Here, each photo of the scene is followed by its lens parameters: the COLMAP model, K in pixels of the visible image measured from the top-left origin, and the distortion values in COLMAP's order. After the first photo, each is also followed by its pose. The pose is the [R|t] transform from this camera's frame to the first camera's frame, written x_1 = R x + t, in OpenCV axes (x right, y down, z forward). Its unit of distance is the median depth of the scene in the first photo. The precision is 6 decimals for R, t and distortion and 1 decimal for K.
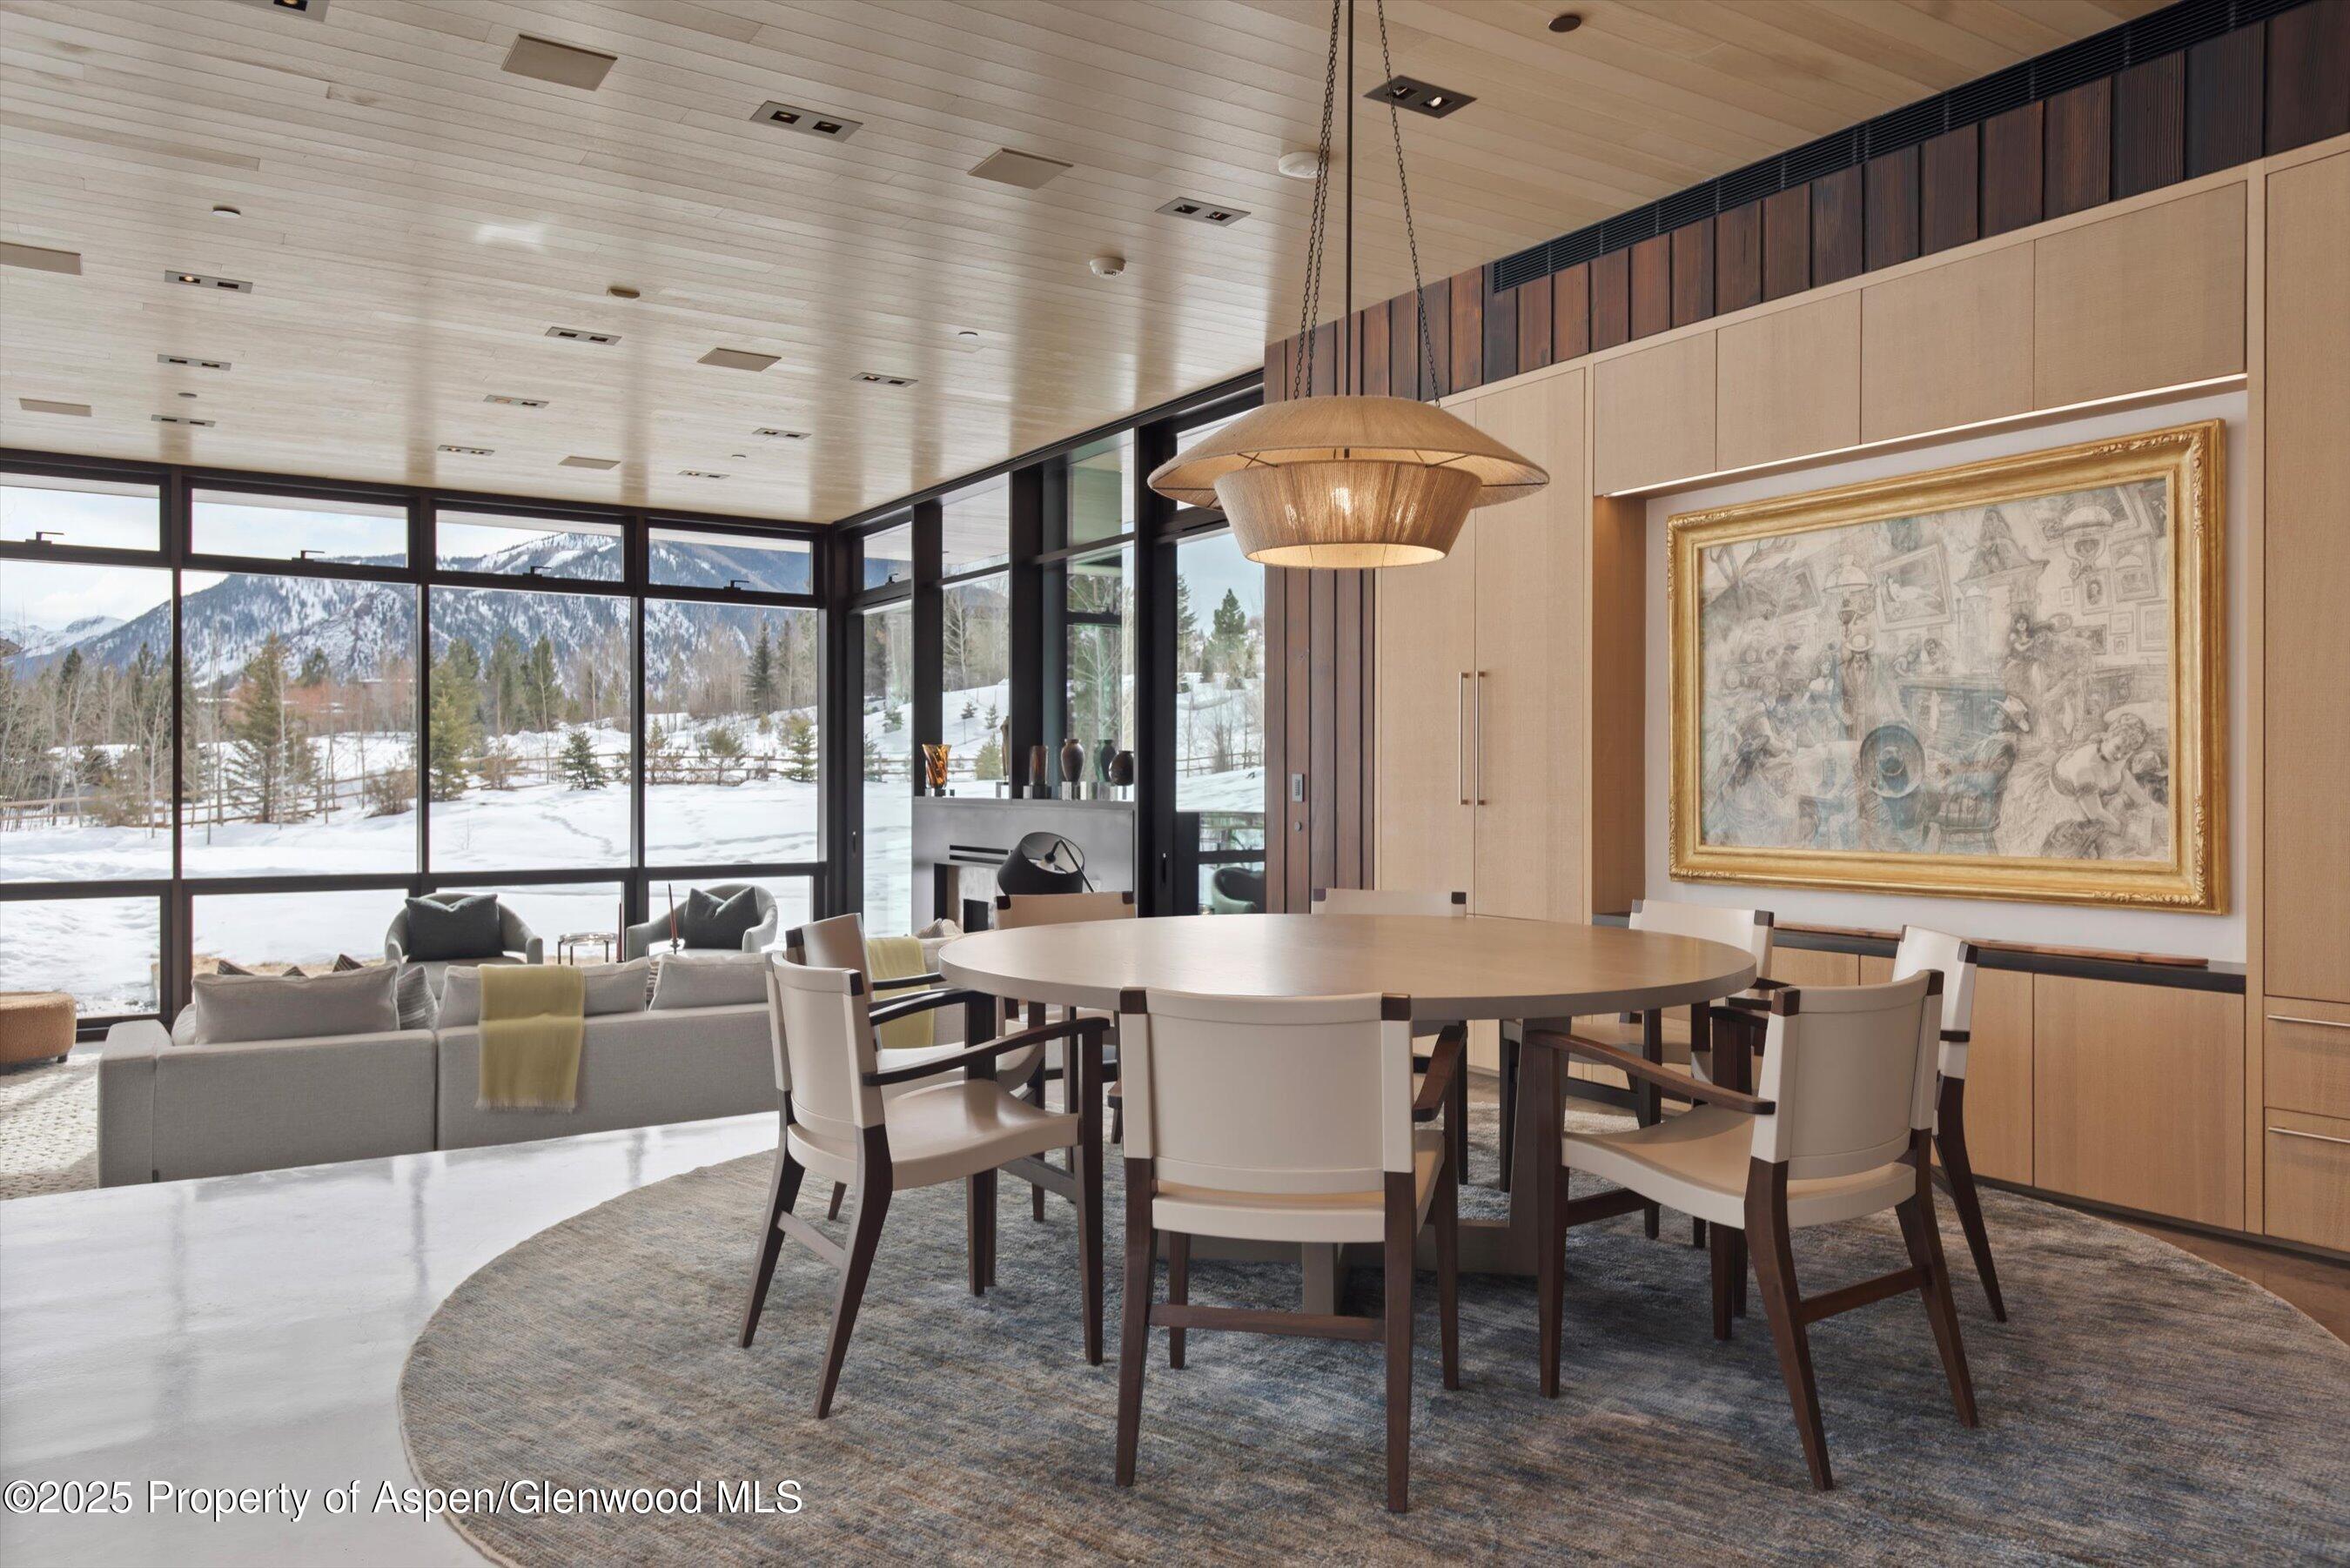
lens RADIAL K [[1718.3, 0, 1217.5], [0, 1718.3, 796.2], [0, 0, 1]] dist [0.026415, -0.002892]
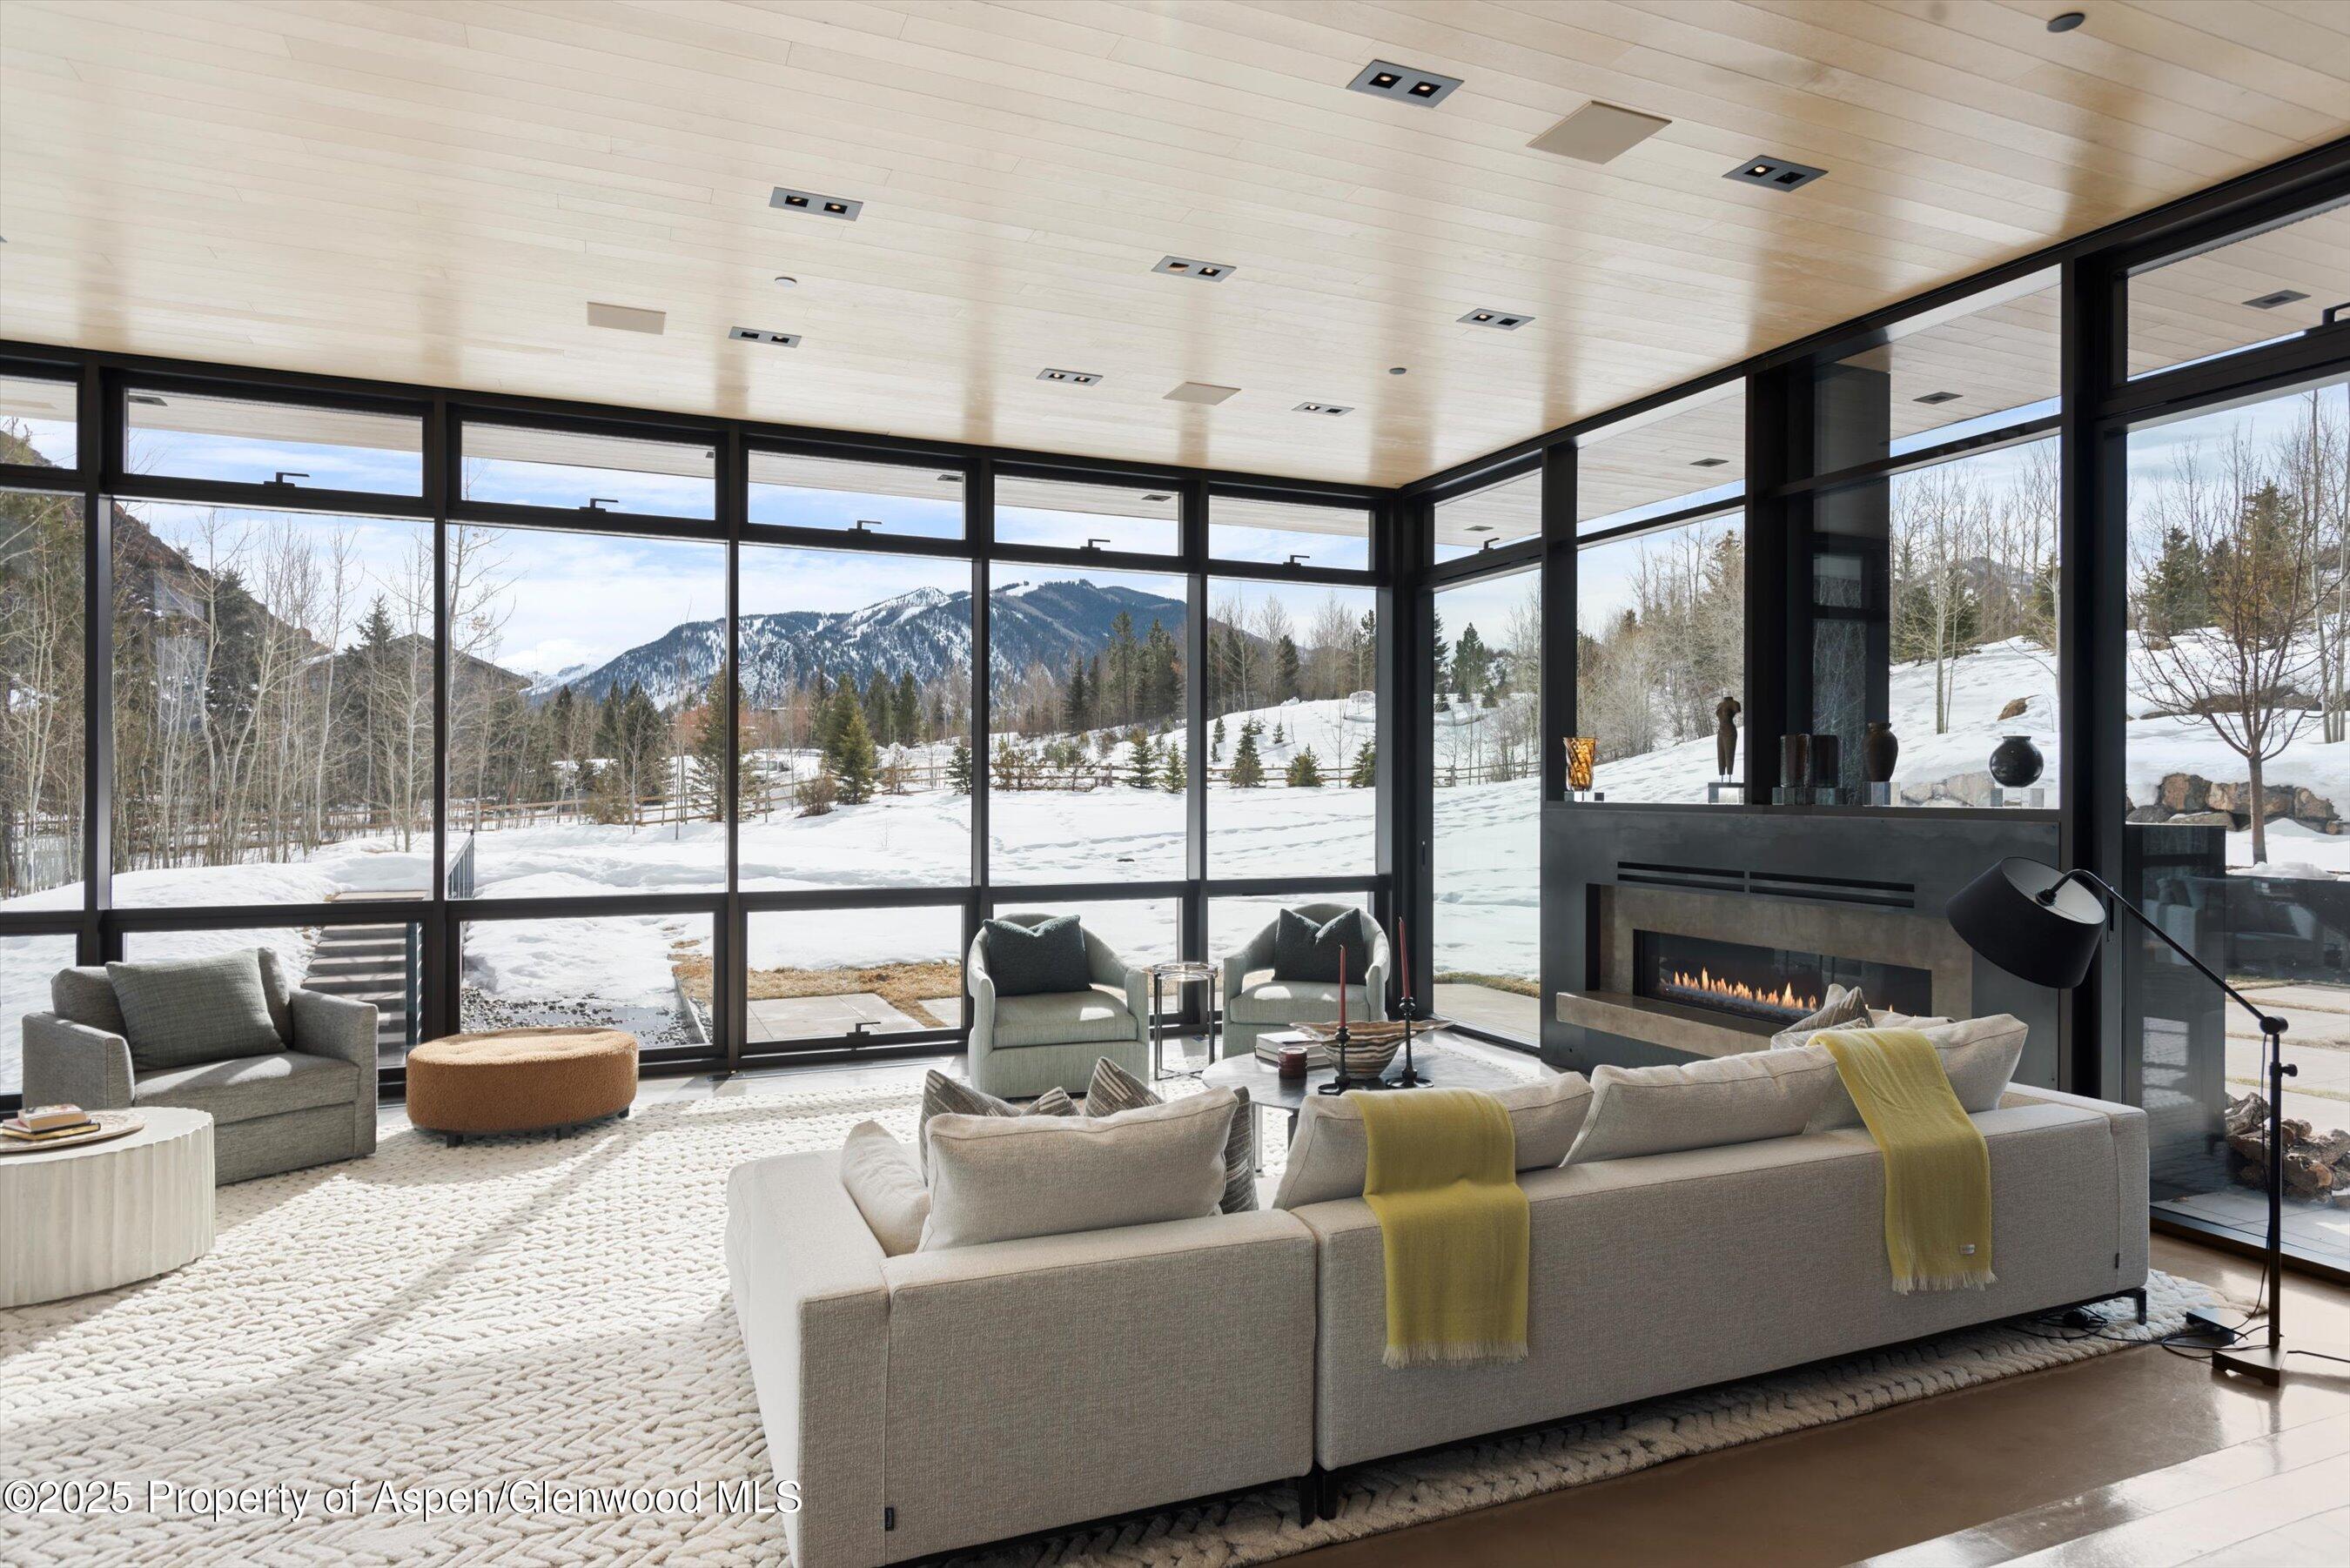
lens RADIAL K [[1330.3, 0, 1155.1], [0, 1330.3, 790.6], [0, 0, 1]] dist [0.013288, 0.003901]
pose [[0.987405, 0.000911, -0.158211, -0.112922], [-0.002160, 0.999968, -0.007723, 0.000348], [0.158199, 0.007967, 0.987375, 0.147480]]
